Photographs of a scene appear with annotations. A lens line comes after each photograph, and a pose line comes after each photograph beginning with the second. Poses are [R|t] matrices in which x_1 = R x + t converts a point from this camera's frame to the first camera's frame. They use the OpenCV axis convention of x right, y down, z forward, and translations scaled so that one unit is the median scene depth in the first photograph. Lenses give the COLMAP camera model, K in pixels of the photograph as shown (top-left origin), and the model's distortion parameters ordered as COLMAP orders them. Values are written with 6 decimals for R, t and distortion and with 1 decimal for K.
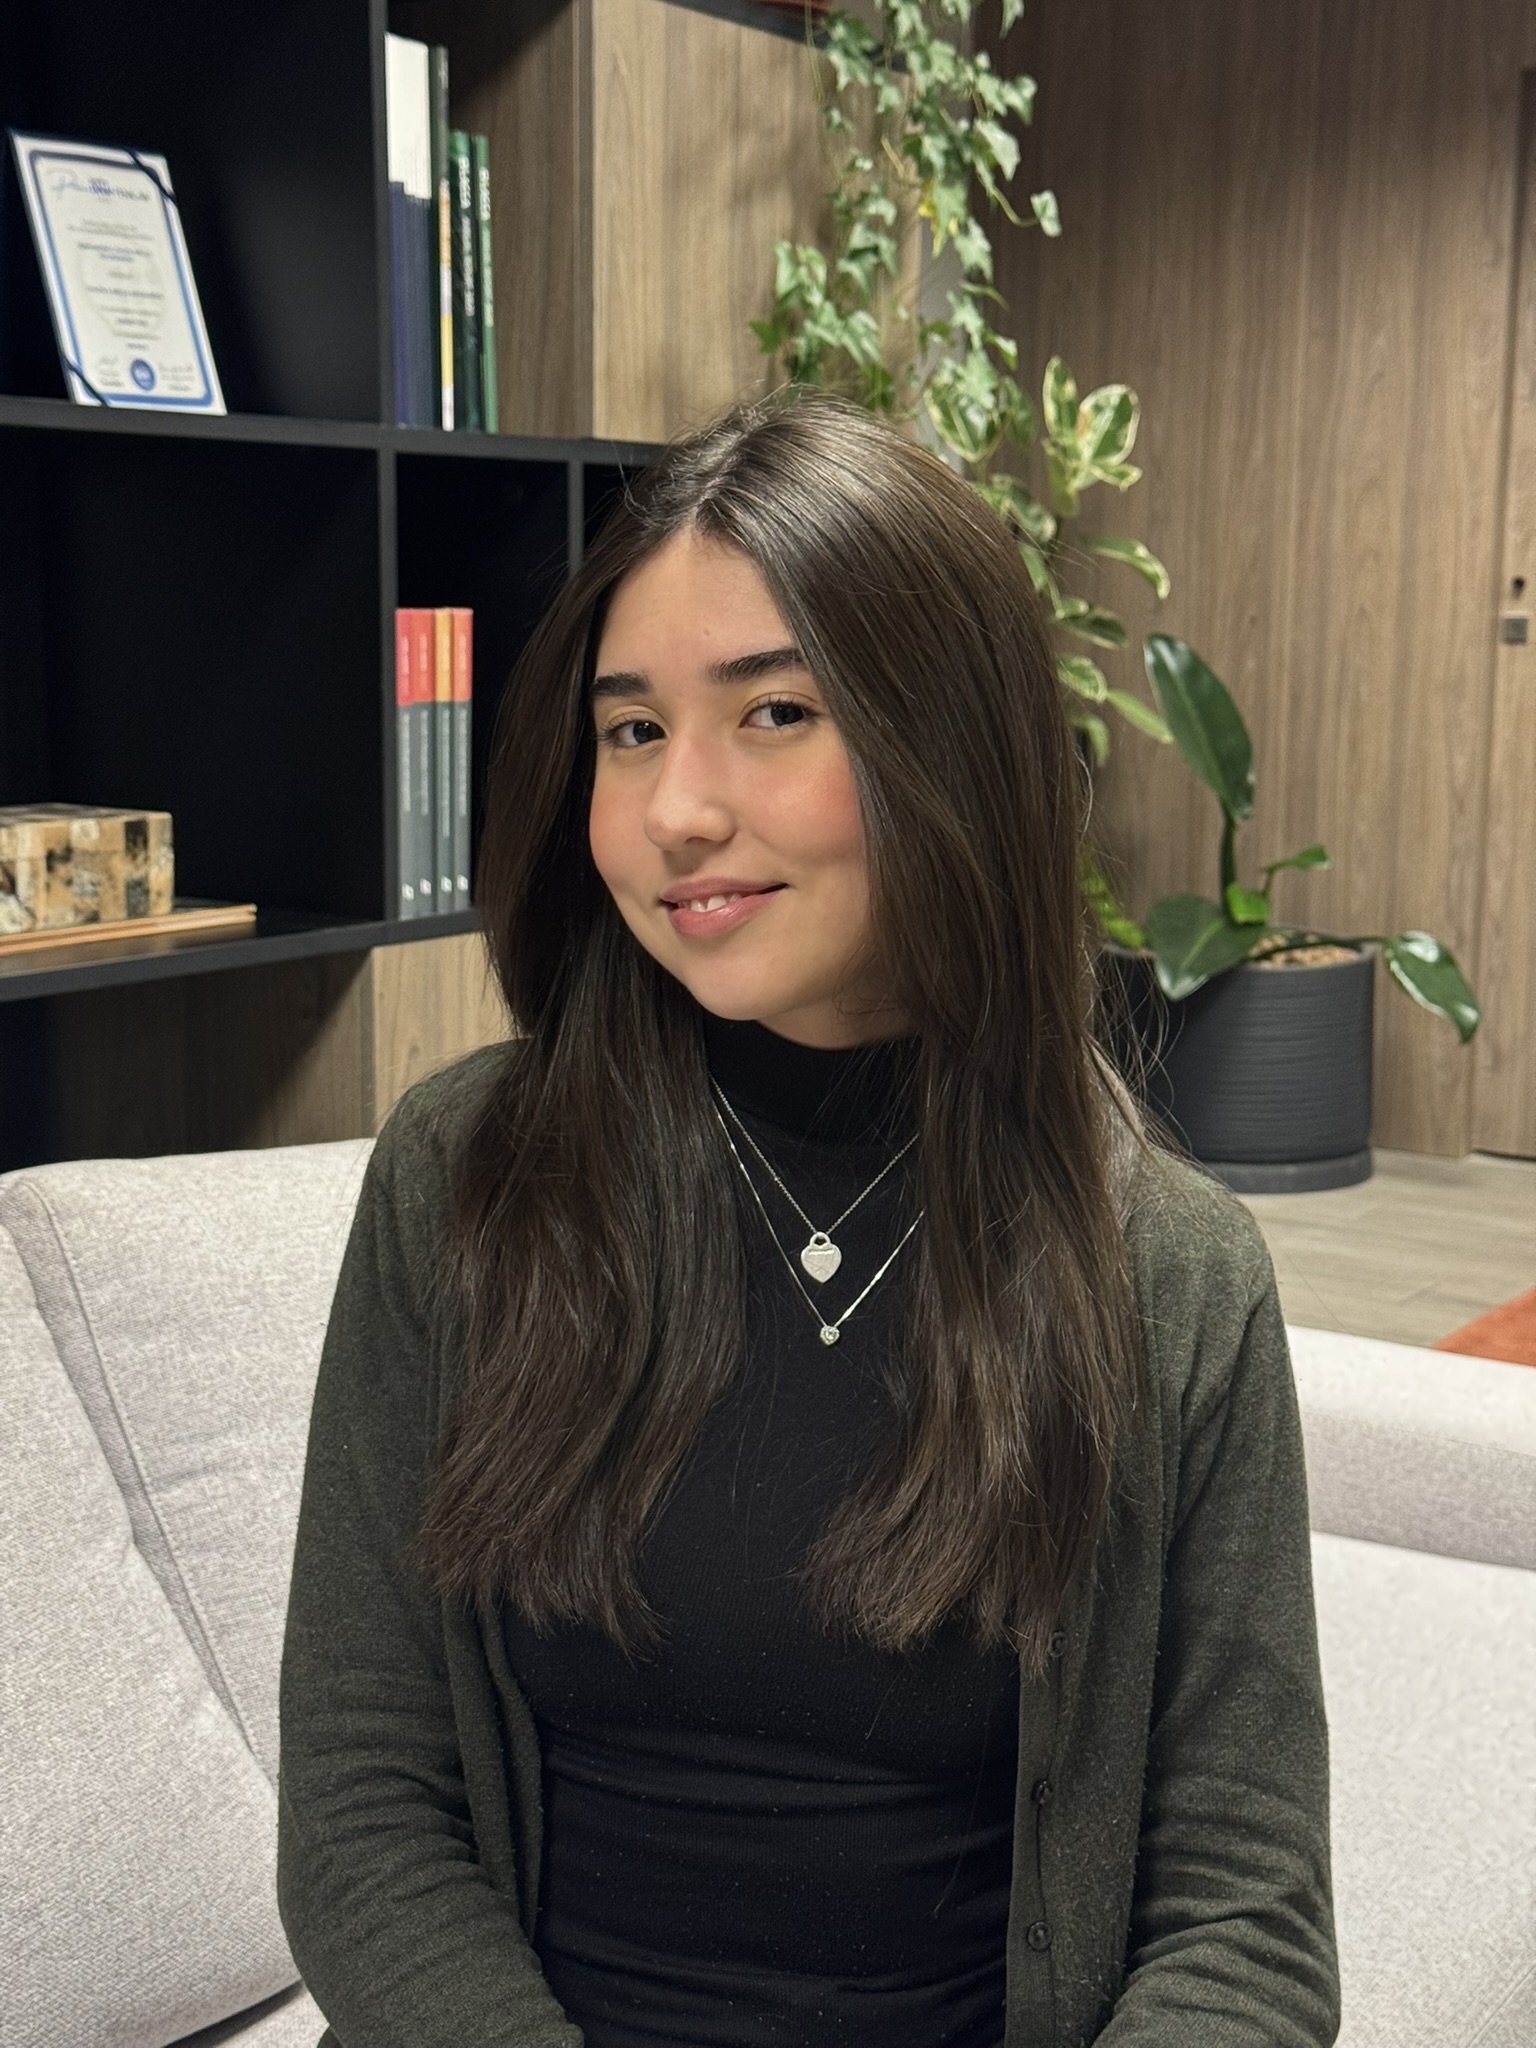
lens RADIAL K [[2847.0, 0, 768.0], [0, 2847.0, 1024.0], [0, 0, 1]] dist [0.188946, -0.413027]
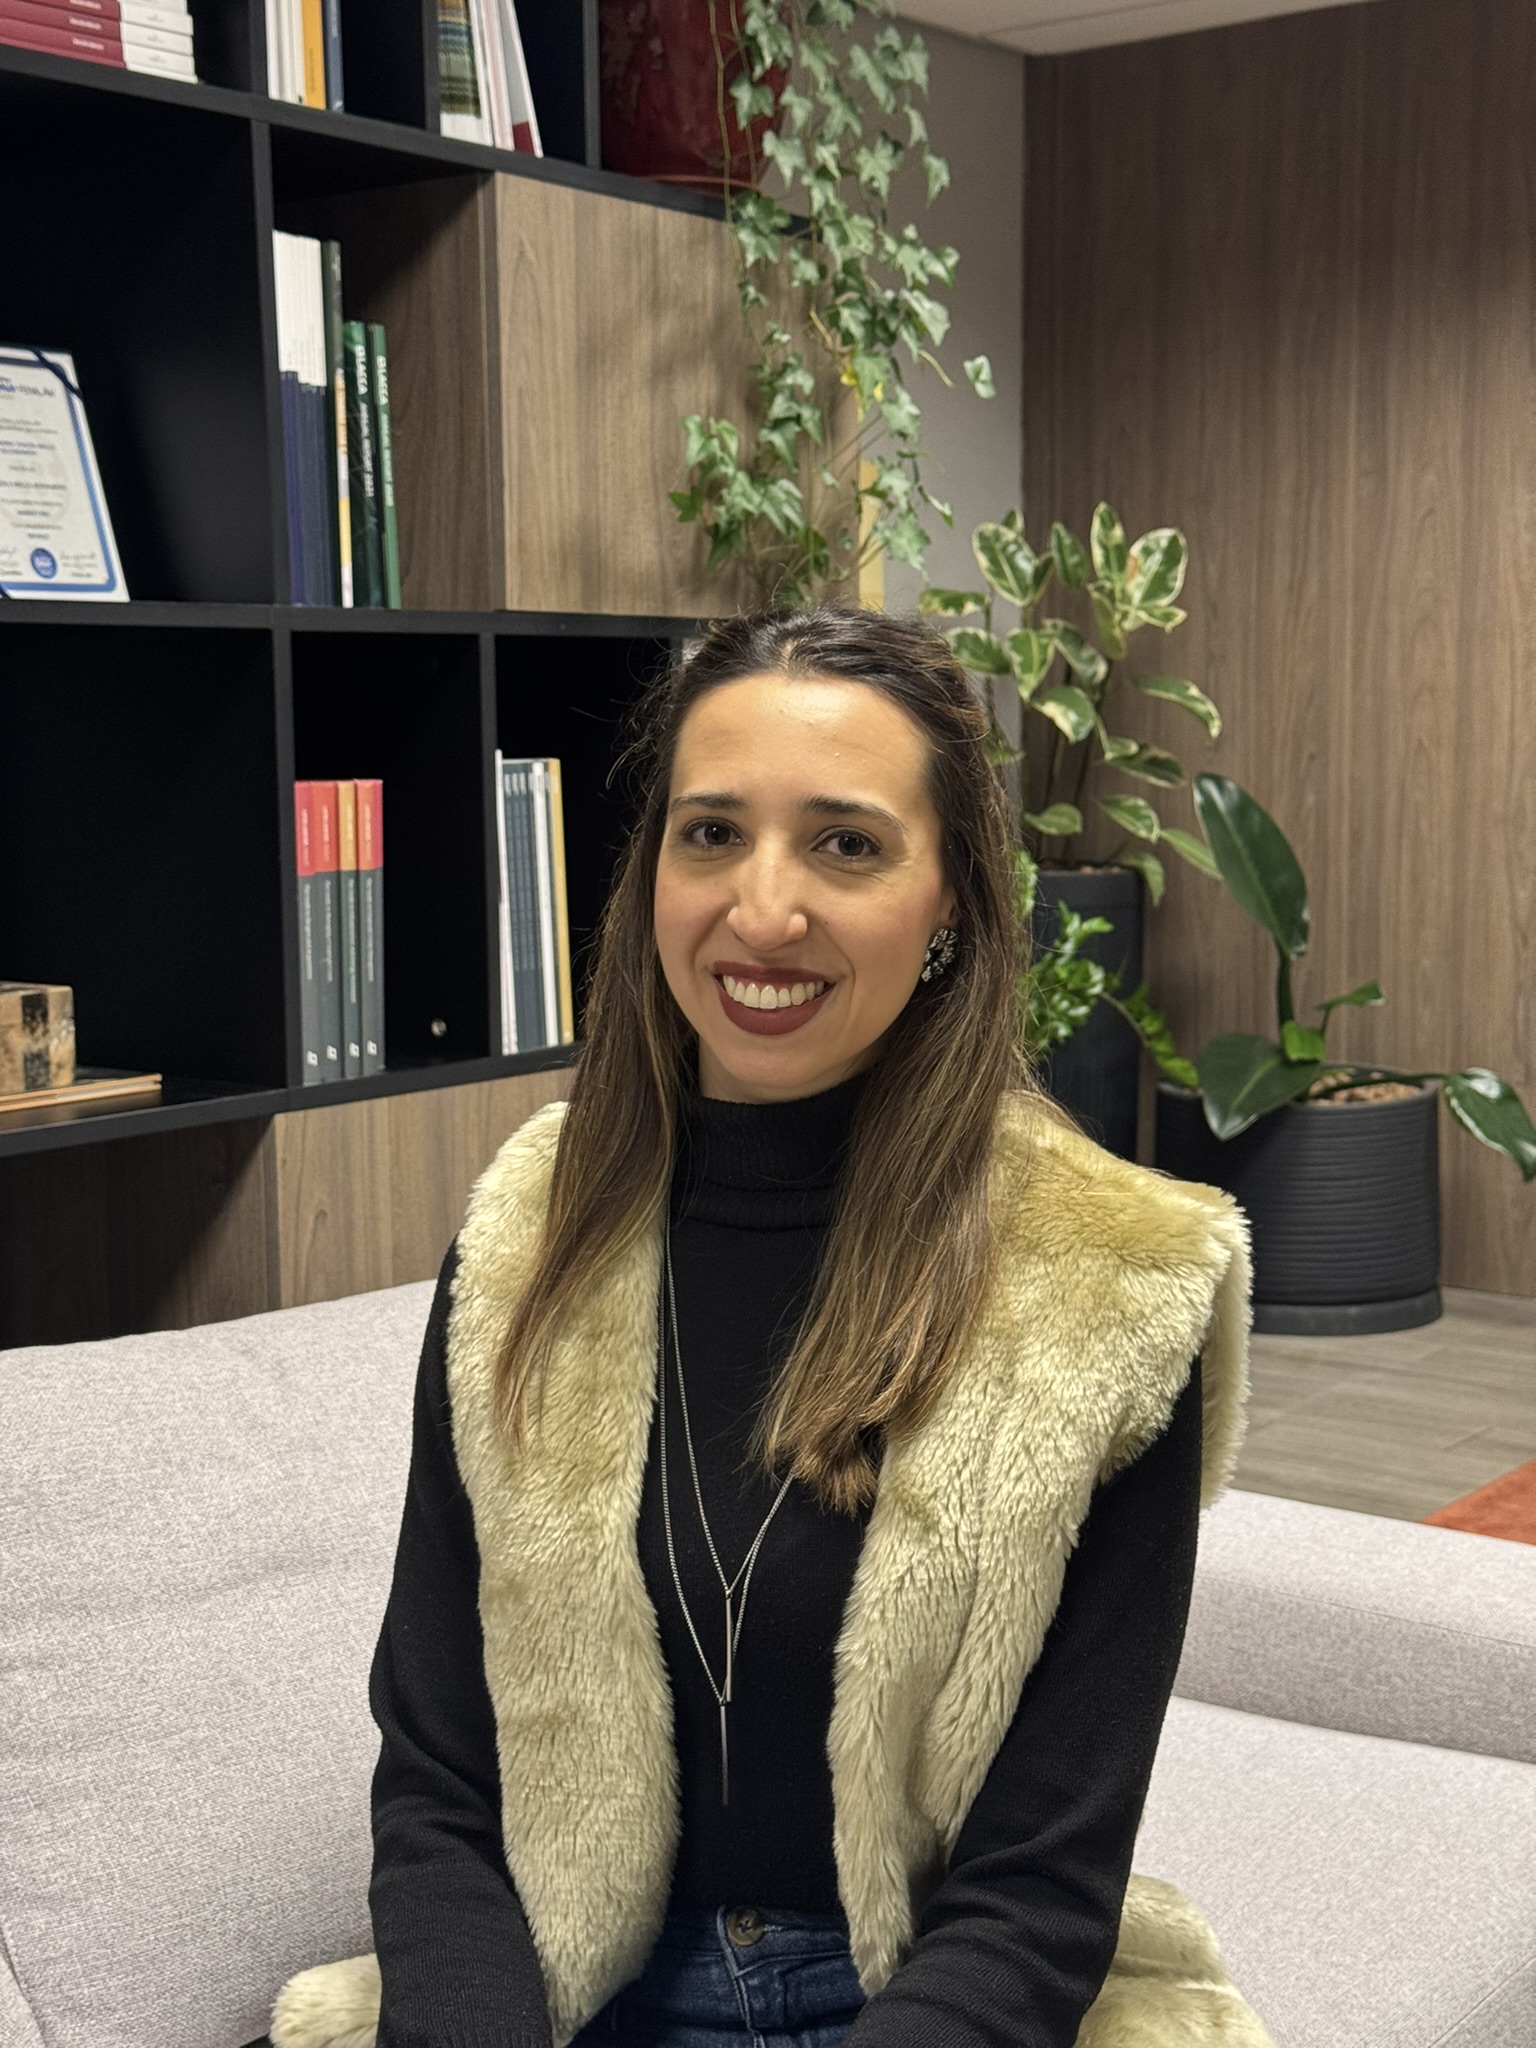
lens RADIAL K [[2847.0, 0, 768.0], [0, 2847.0, 1024.0], [0, 0, 1]] dist [0.188946, -0.413027]
pose [[0.998075, -0.015472, -0.060062, 0.089629], [0.012664, 0.998821, -0.046857, -0.008201], [0.060716, 0.046006, 0.997094, -0.002319]]
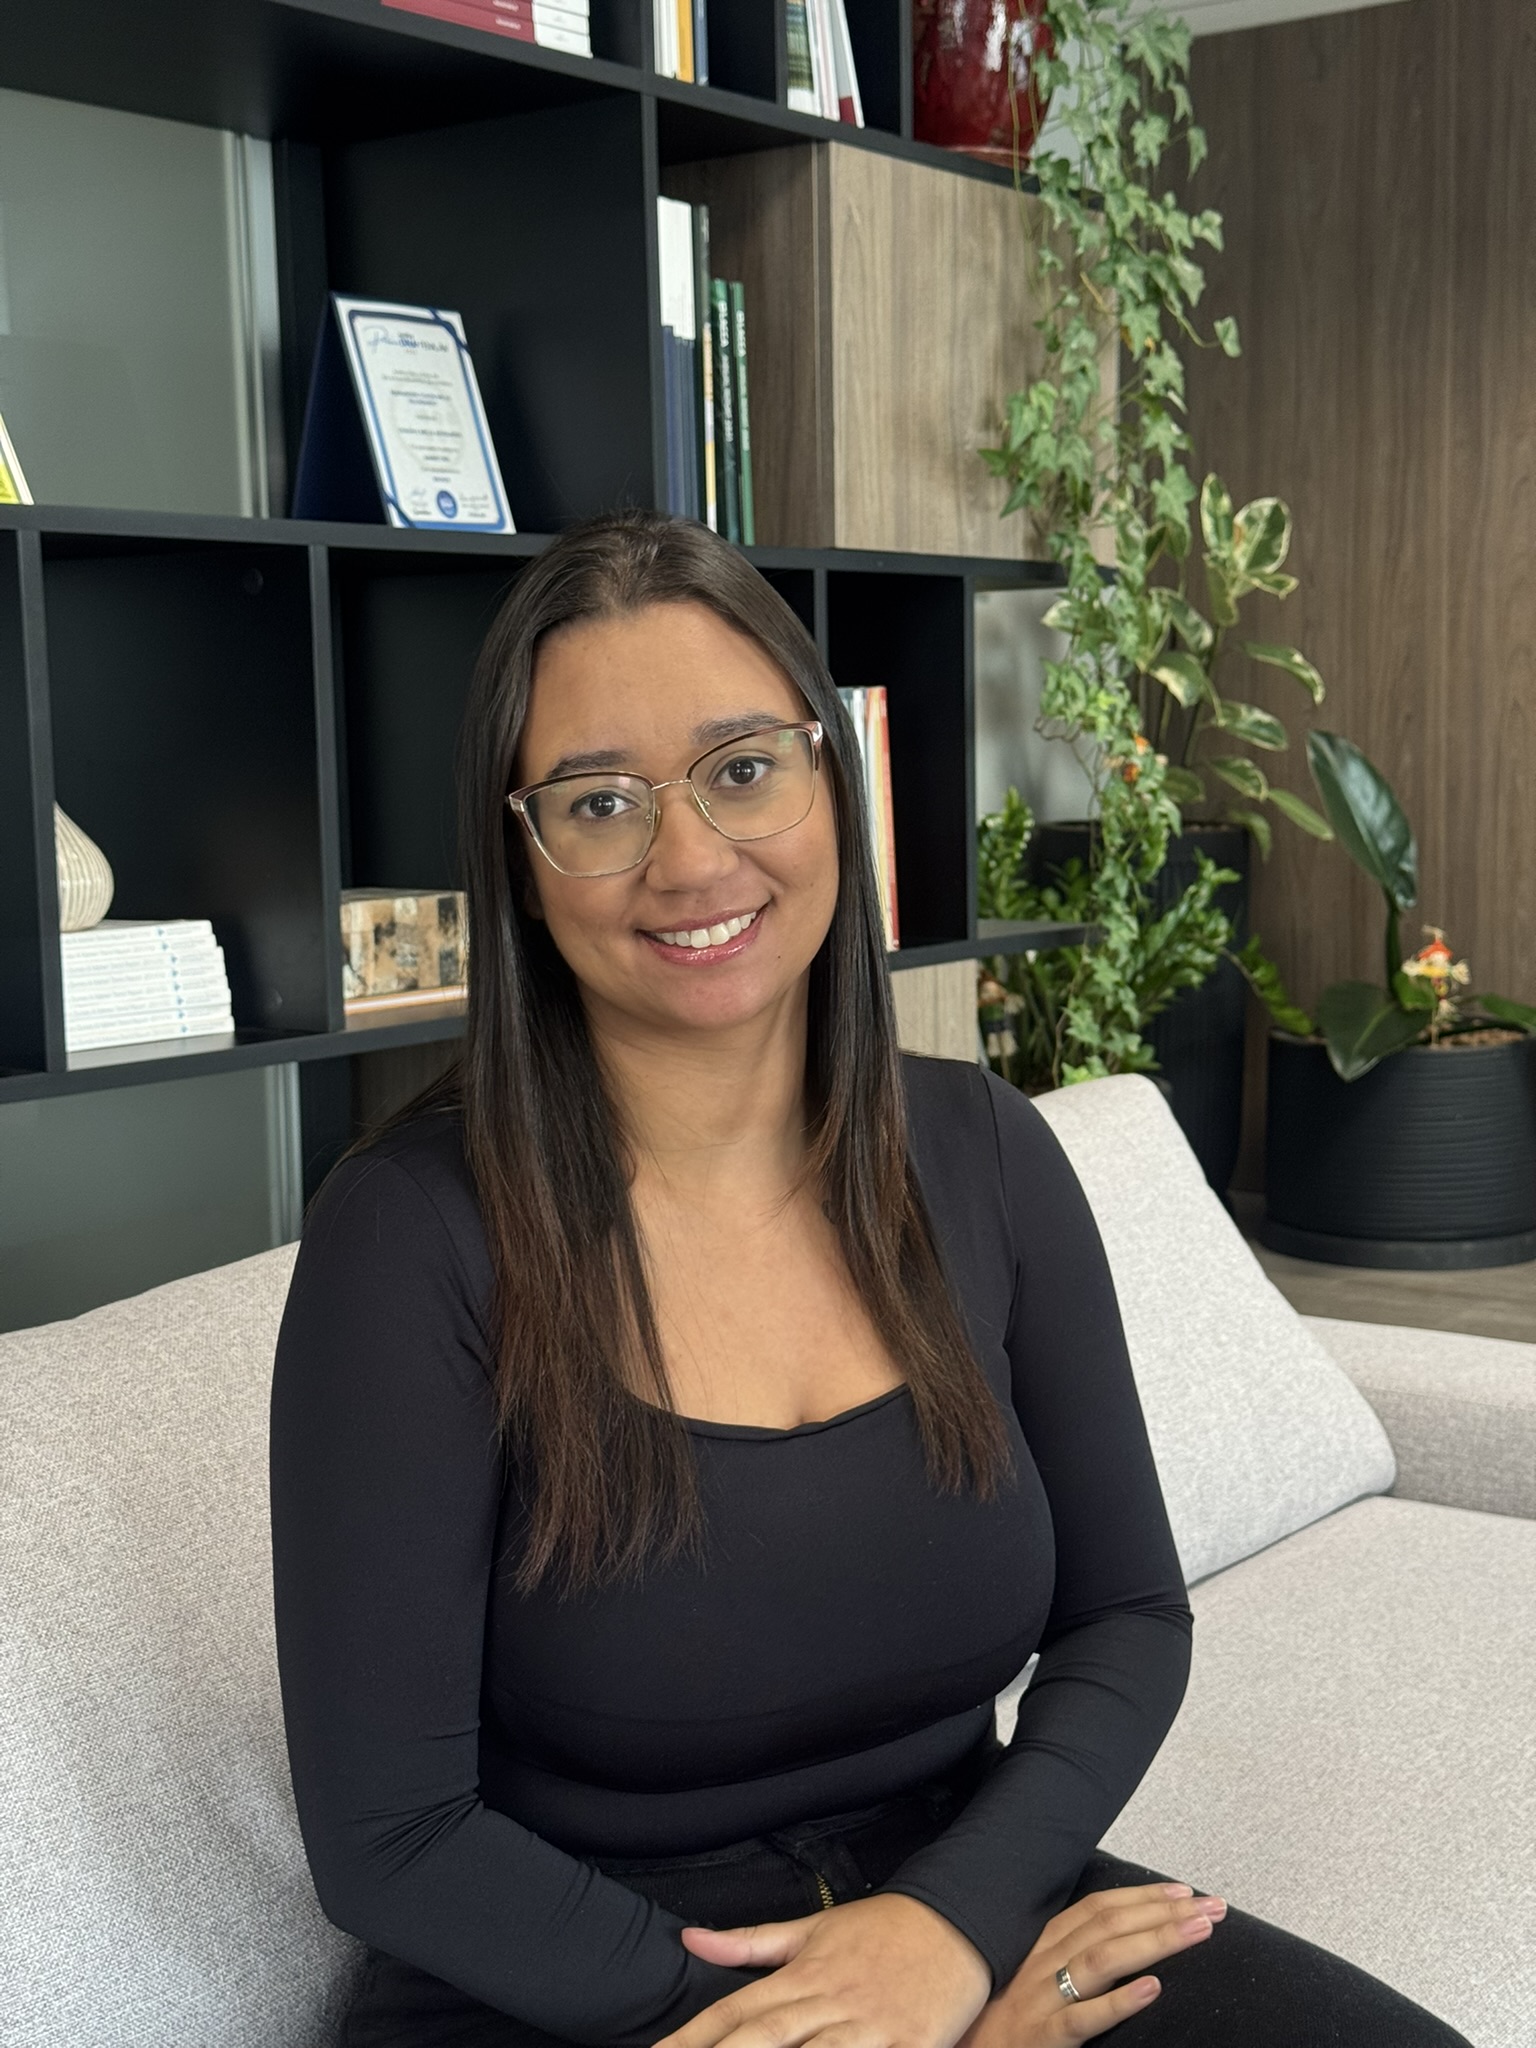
lens RADIAL K [[2847.0, 0, 768.0], [0, 2847.0, 1024.0], [0, 0, 1]] dist [0.188946, -0.413027]
pose [[0.998706, -0.024903, -0.044331, -0.041755], [0.022830, 0.998649, -0.046670, 0.029093], [0.045433, 0.045598, 0.997926, -0.090133]]
